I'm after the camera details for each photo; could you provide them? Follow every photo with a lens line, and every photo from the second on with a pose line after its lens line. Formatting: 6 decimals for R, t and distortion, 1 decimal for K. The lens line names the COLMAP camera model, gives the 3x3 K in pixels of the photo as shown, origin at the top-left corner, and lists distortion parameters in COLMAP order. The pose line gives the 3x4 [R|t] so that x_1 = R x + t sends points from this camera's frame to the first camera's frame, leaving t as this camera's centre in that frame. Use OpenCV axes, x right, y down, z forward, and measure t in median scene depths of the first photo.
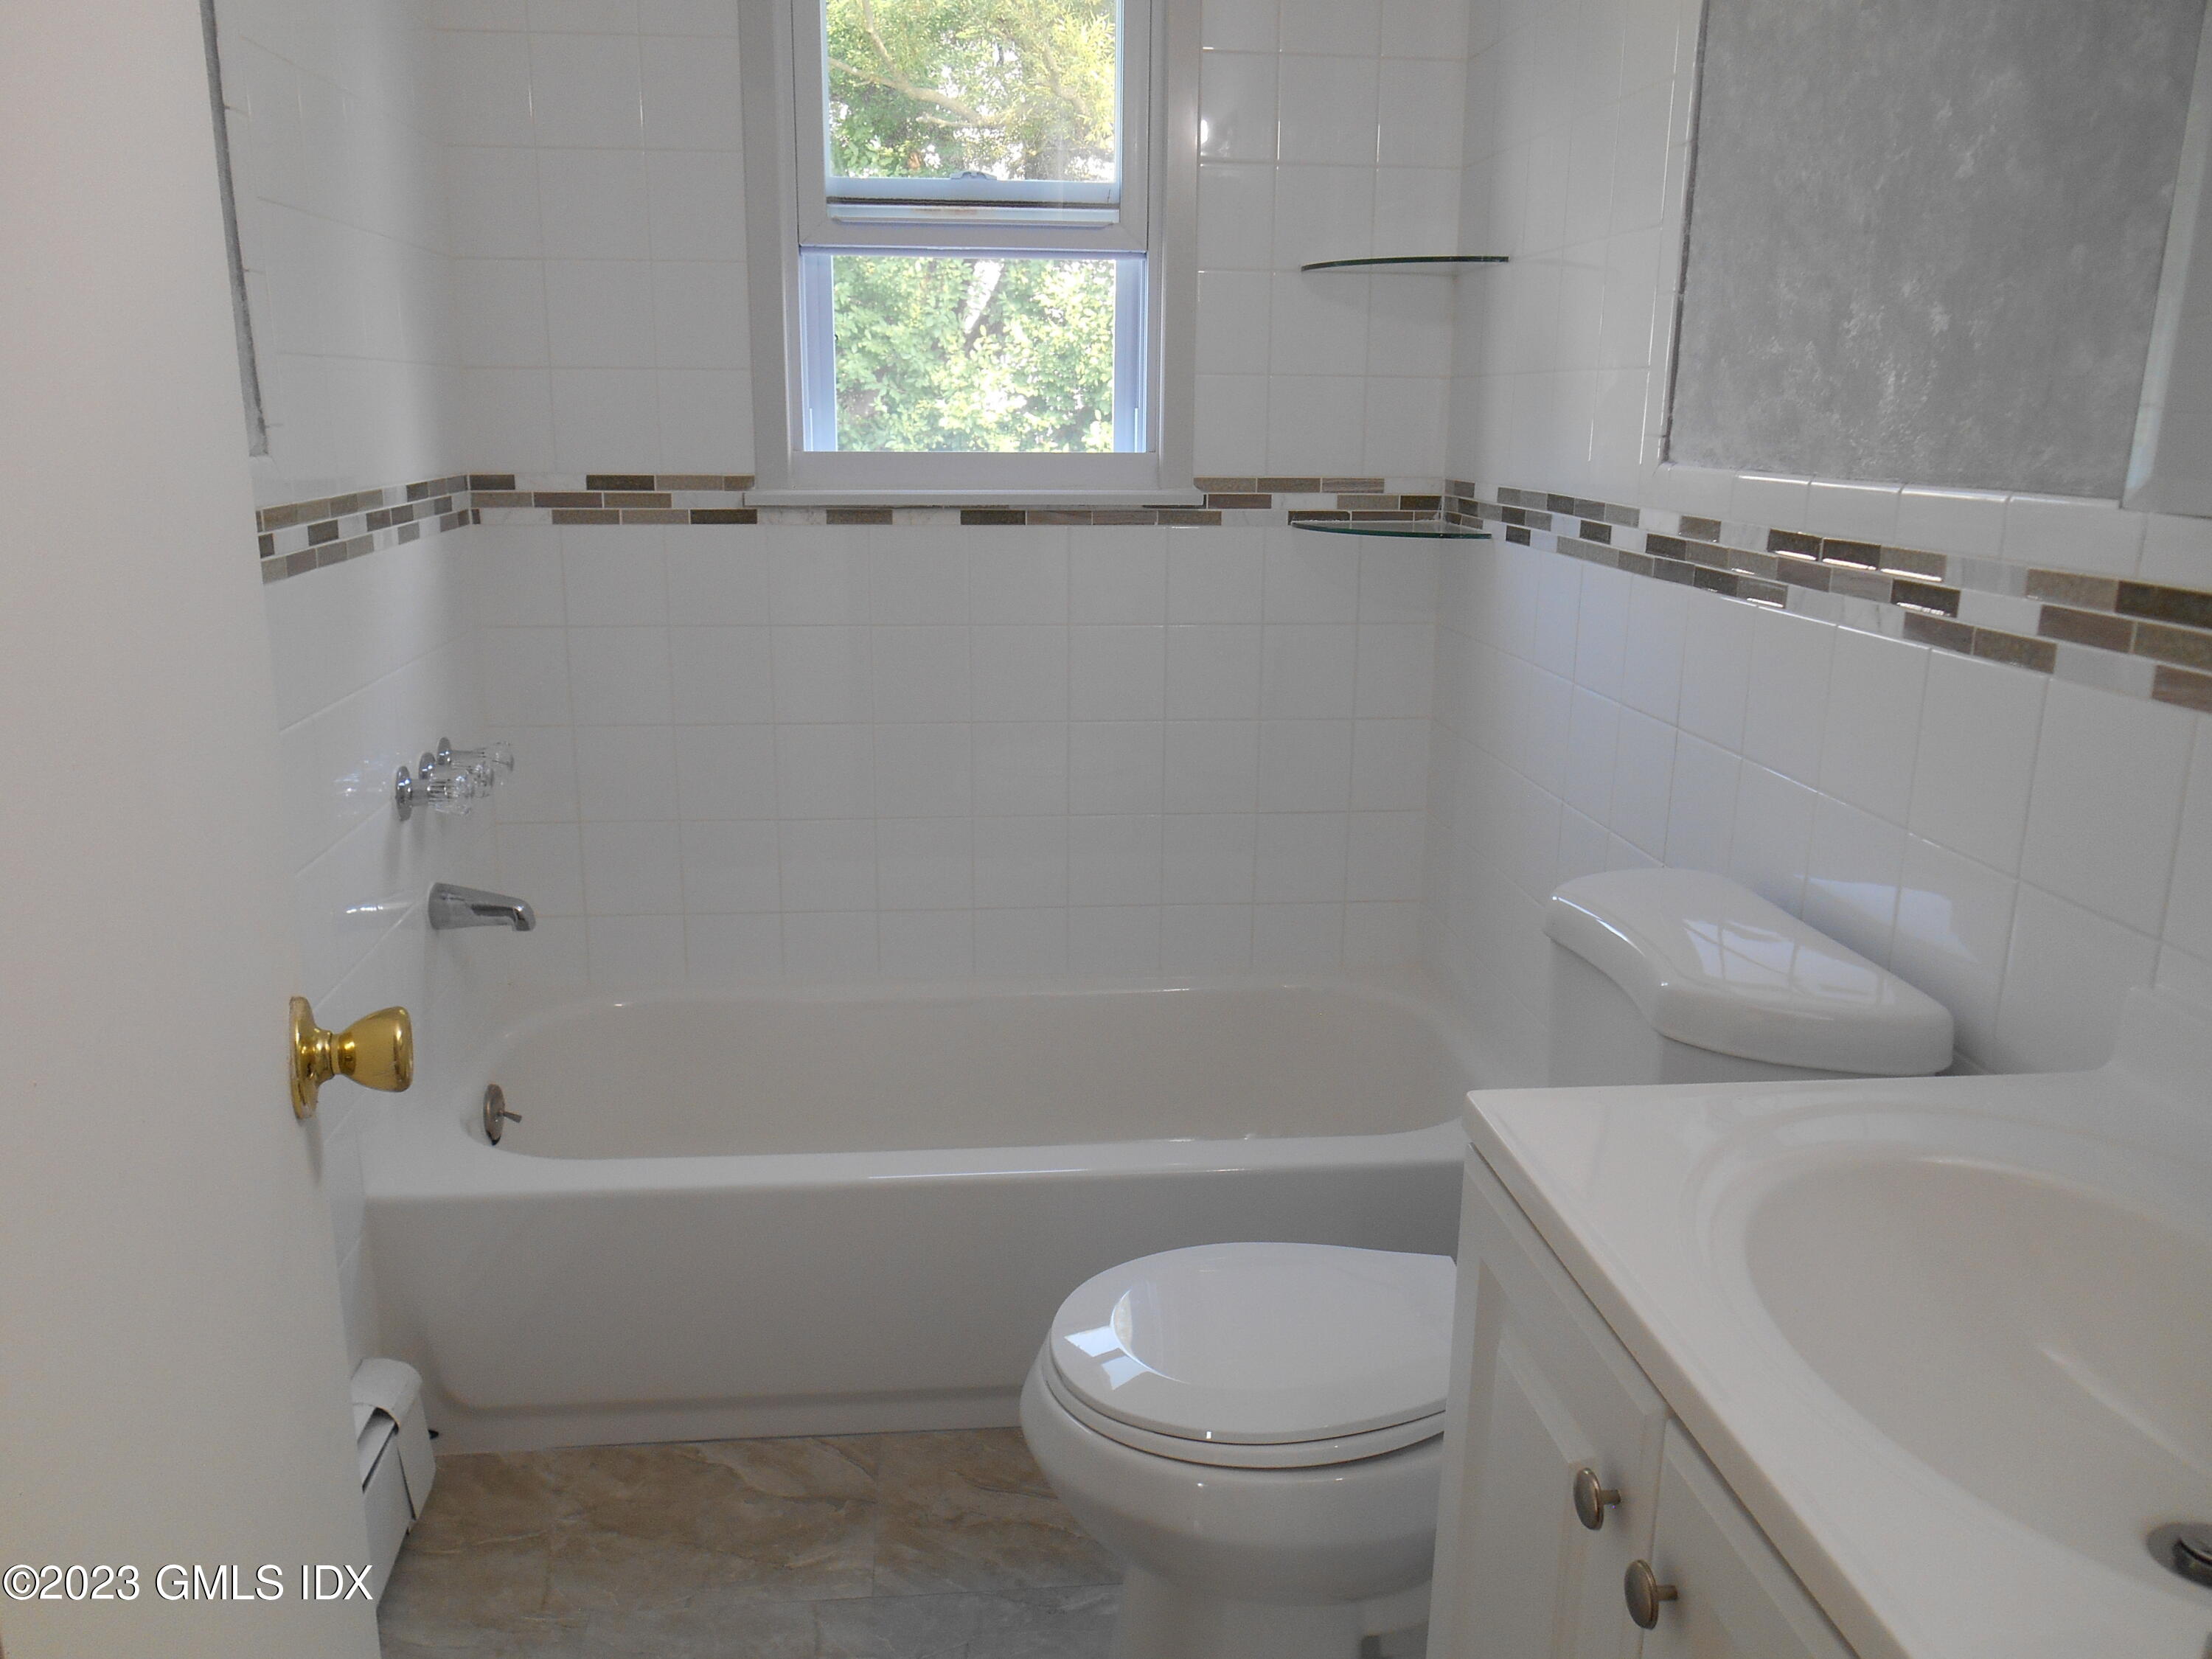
lens RADIAL K [[1713.5, 0, 1113.4], [0, 1713.5, 832.6], [0, 0, 1]] dist [-0.022834, 0.004086]
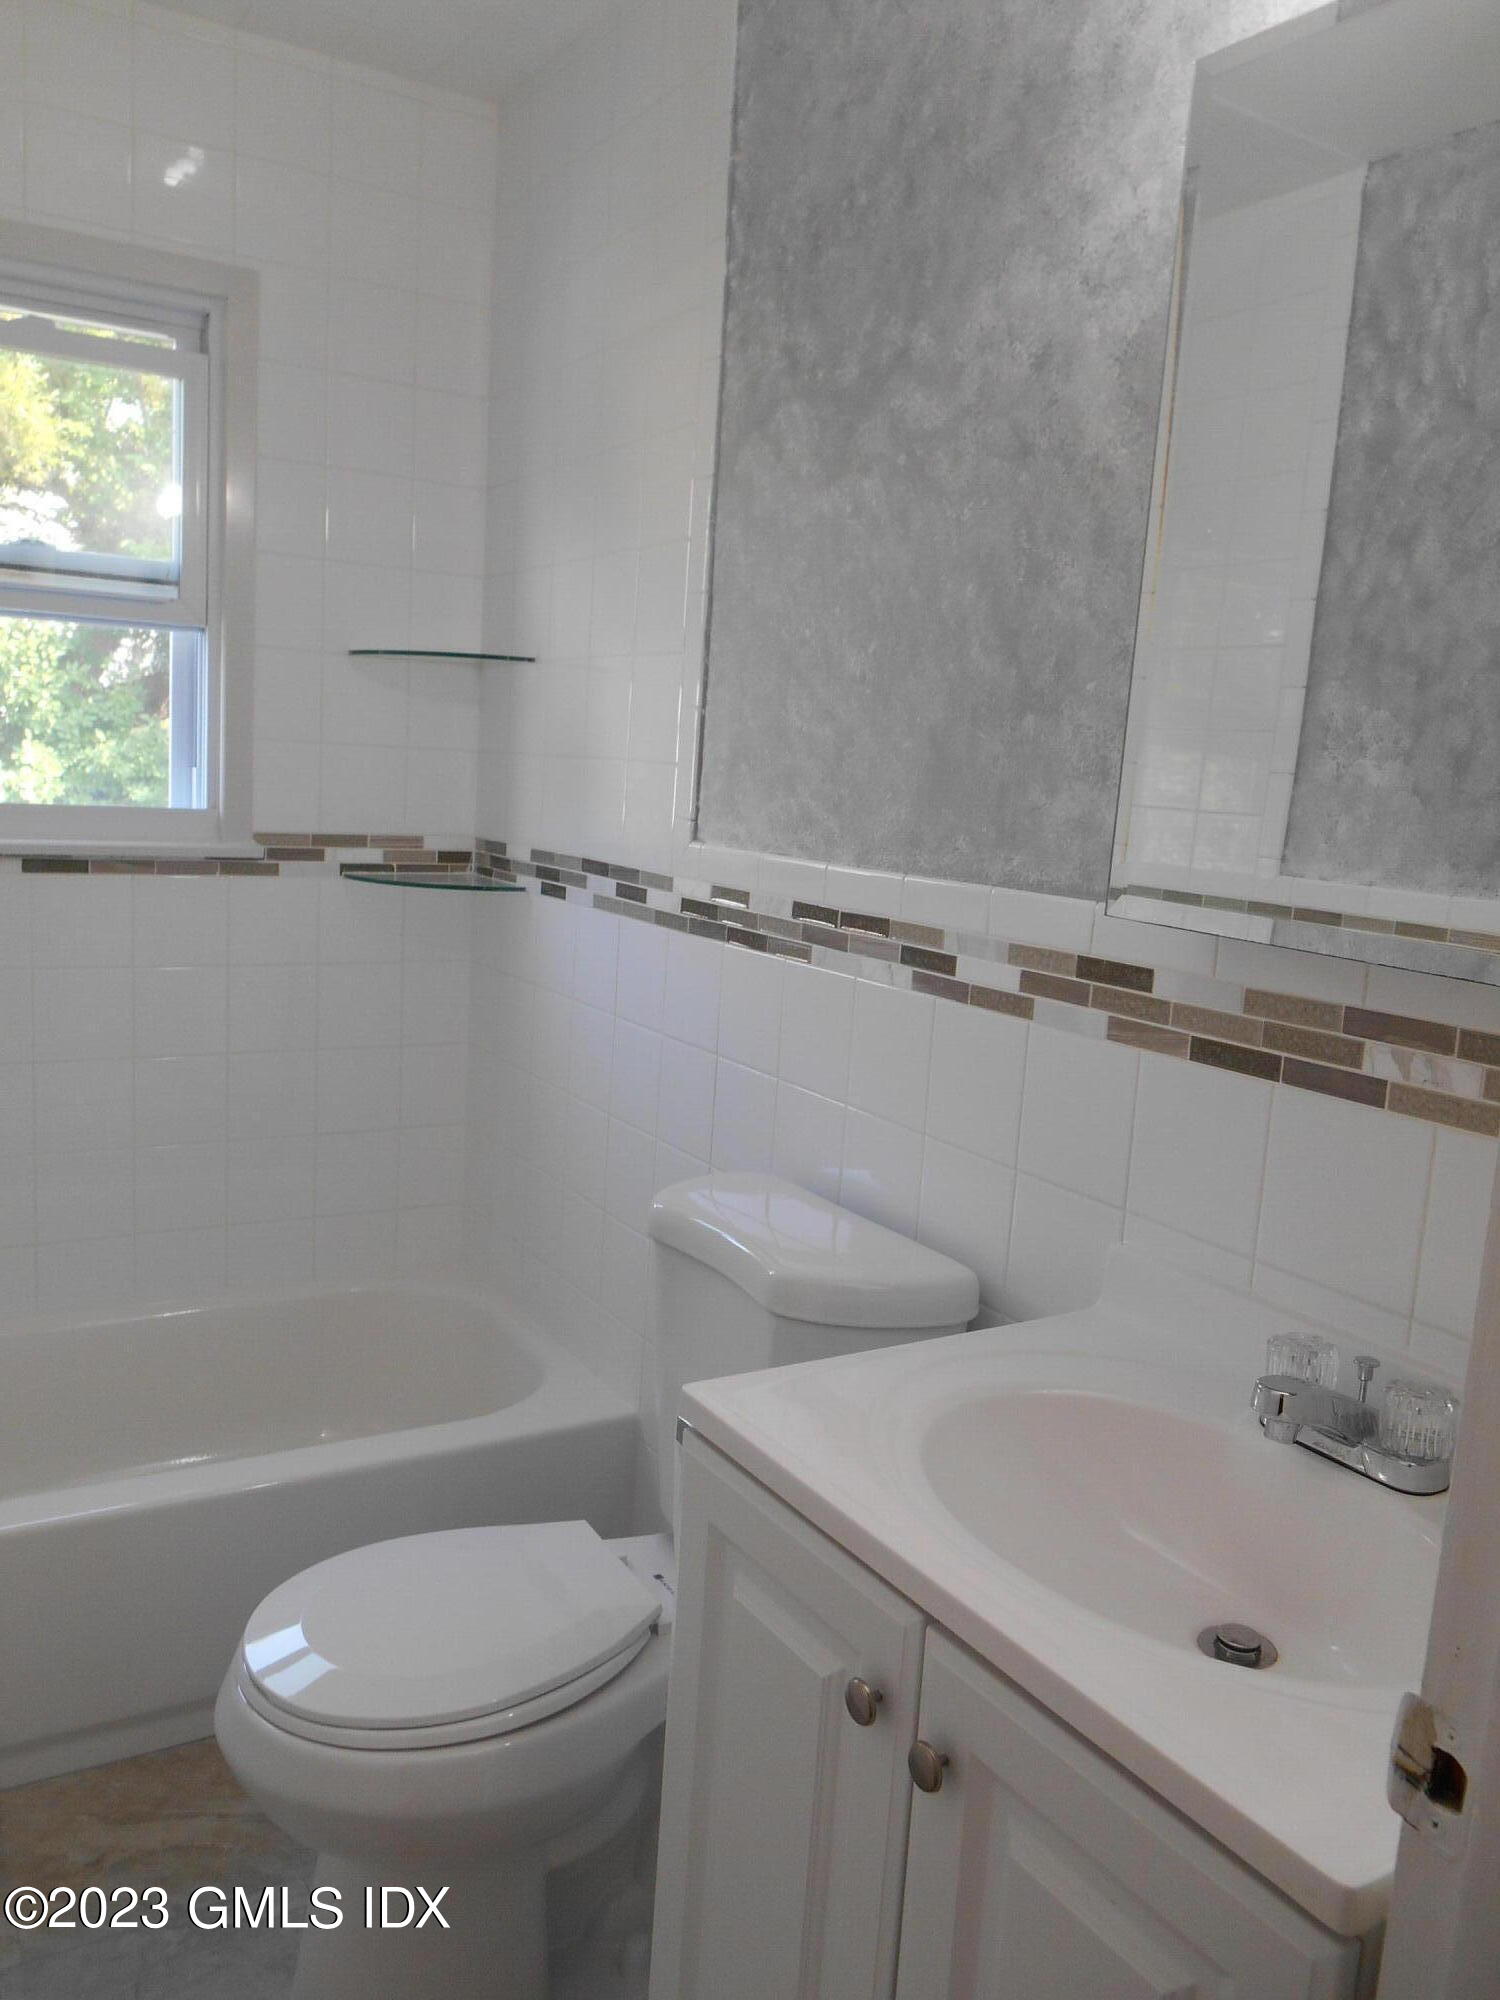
lens RADIAL K [[1549.3, 0, 738.6], [0, 1549.3, 995.3], [0, 0, 1]] dist [-0.022834, 0.004086]
pose [[0.903759, -0.023933, 0.427371, -0.143904], [0.056211, 0.996425, -0.063069, -0.034701], [-0.424334, 0.081022, 0.901874, -0.022724]]
